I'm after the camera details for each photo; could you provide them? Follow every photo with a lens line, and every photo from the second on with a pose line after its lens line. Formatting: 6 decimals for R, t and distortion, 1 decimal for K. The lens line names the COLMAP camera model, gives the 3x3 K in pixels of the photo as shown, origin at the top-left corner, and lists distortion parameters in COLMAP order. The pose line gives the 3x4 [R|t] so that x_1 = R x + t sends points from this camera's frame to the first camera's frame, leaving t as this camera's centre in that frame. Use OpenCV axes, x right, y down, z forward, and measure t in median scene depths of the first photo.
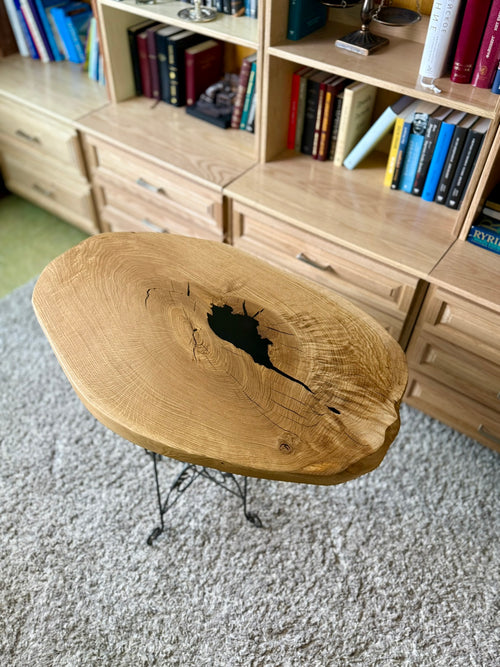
lens RADIAL K [[556.6, 0, 246.1], [0, 556.6, 331.5], [0, 0, 1]] dist [0.022561, -0.061402]
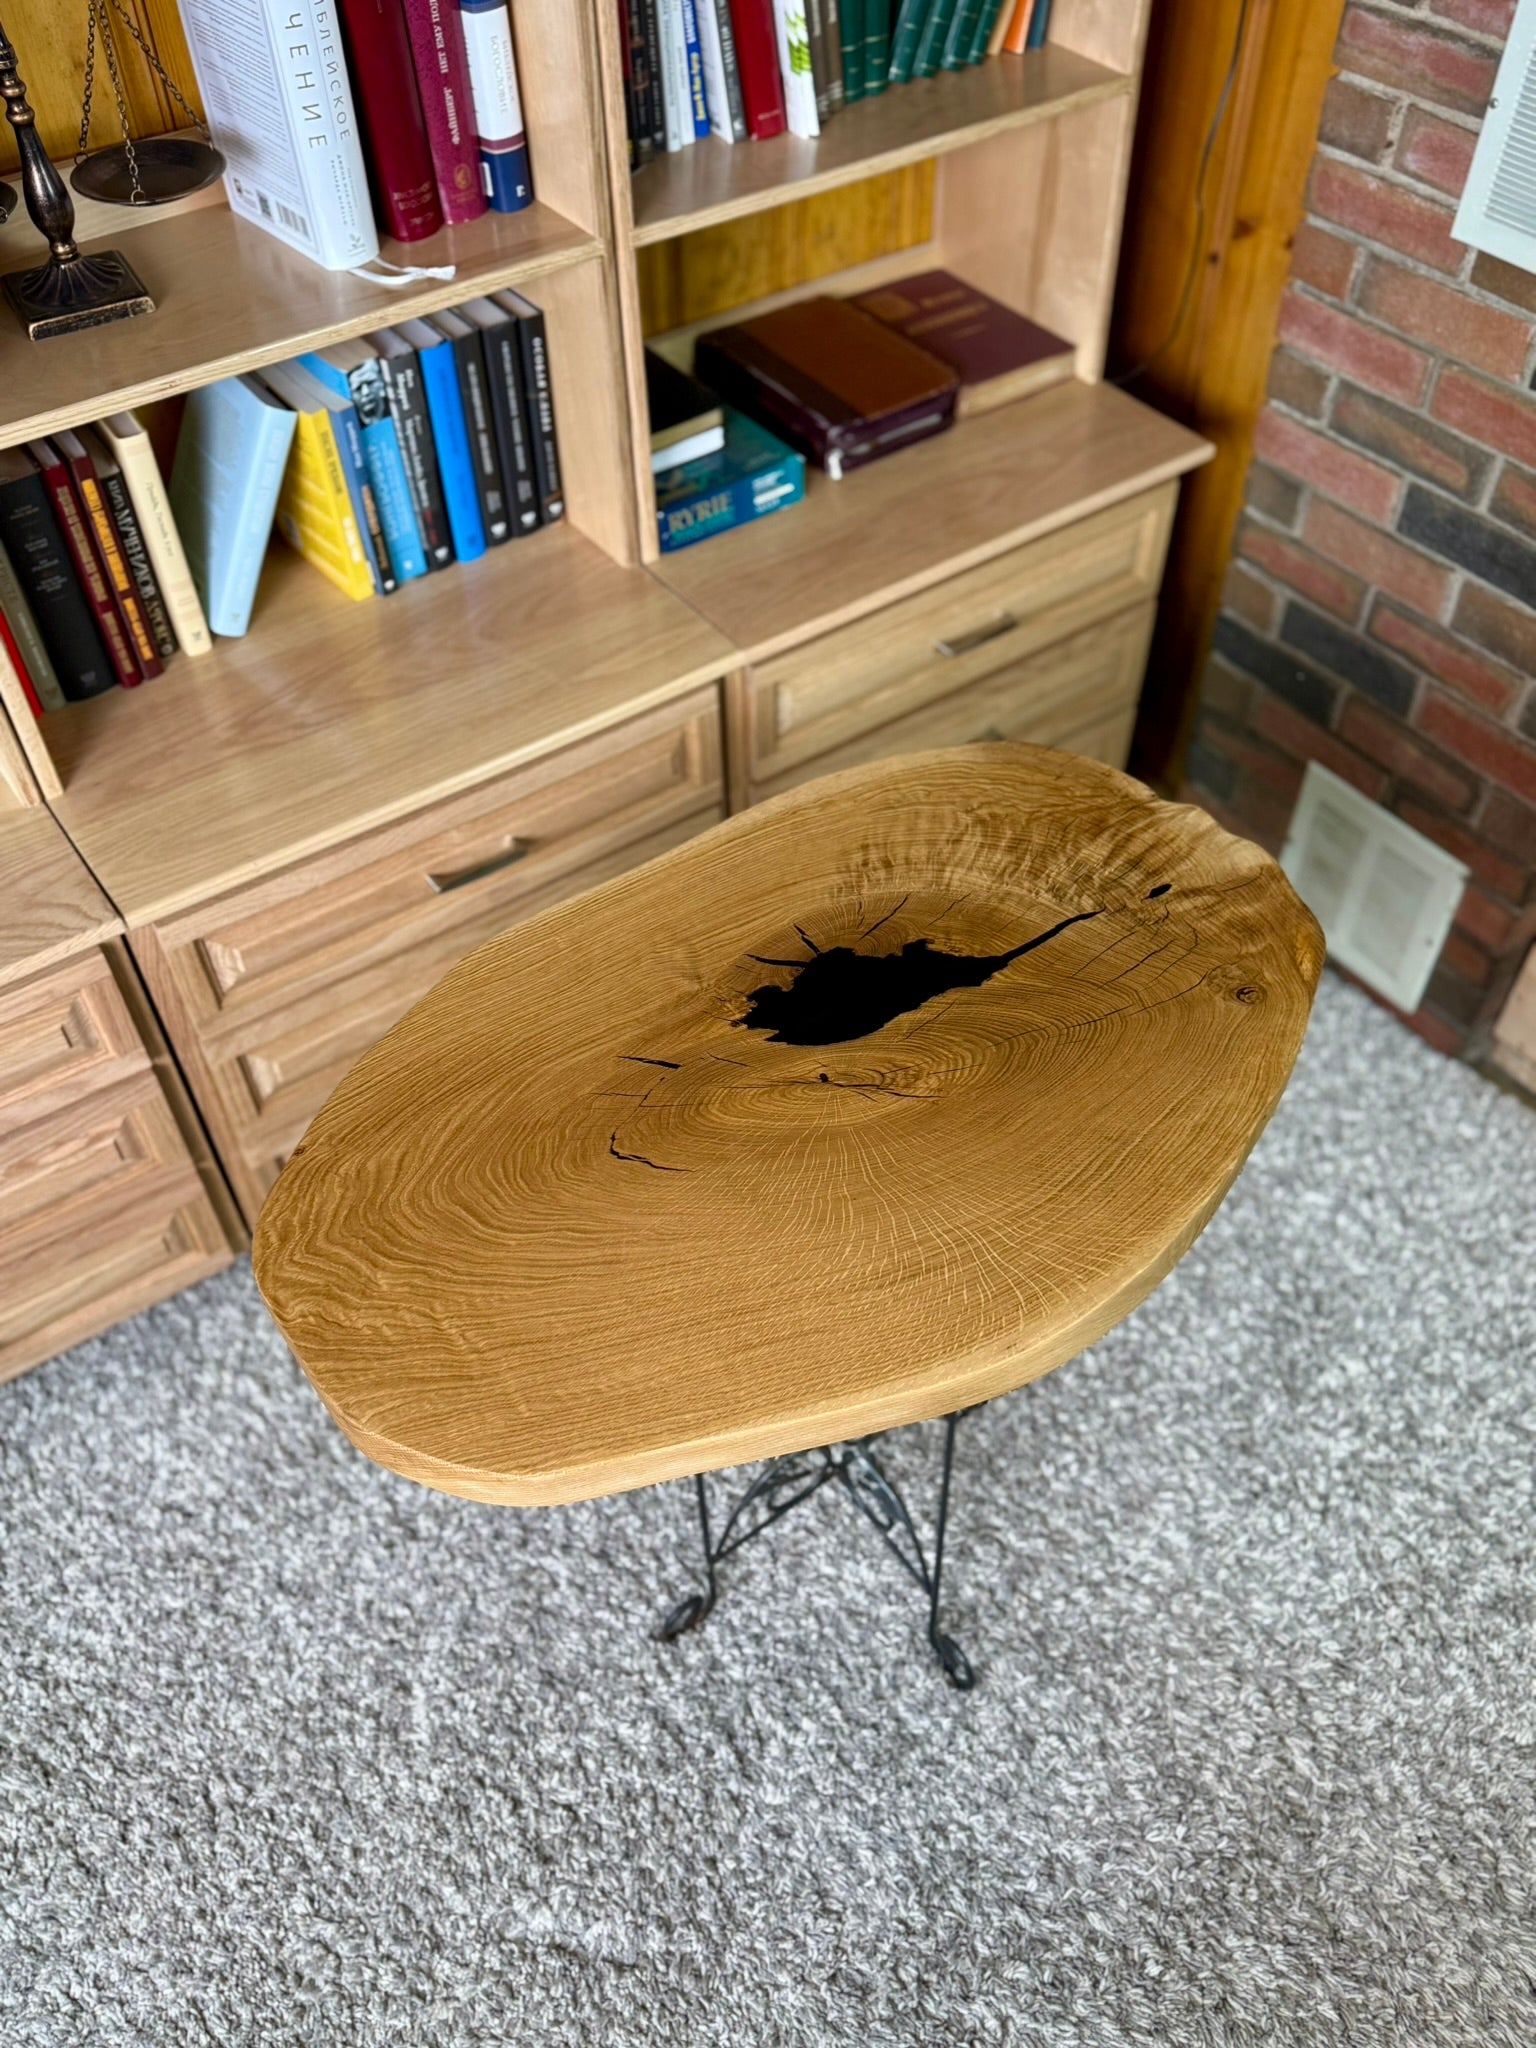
lens RADIAL K [[1709.1, 0, 768.5], [0, 1709.1, 1018.1], [0, 0, 1]] dist [0.022561, -0.061402]
pose [[0.309441, -0.714427, 0.627567, -0.577014], [0.704679, 0.615411, 0.353124, -0.330347], [-0.638493, 0.332963, 0.693875, 0.208075]]
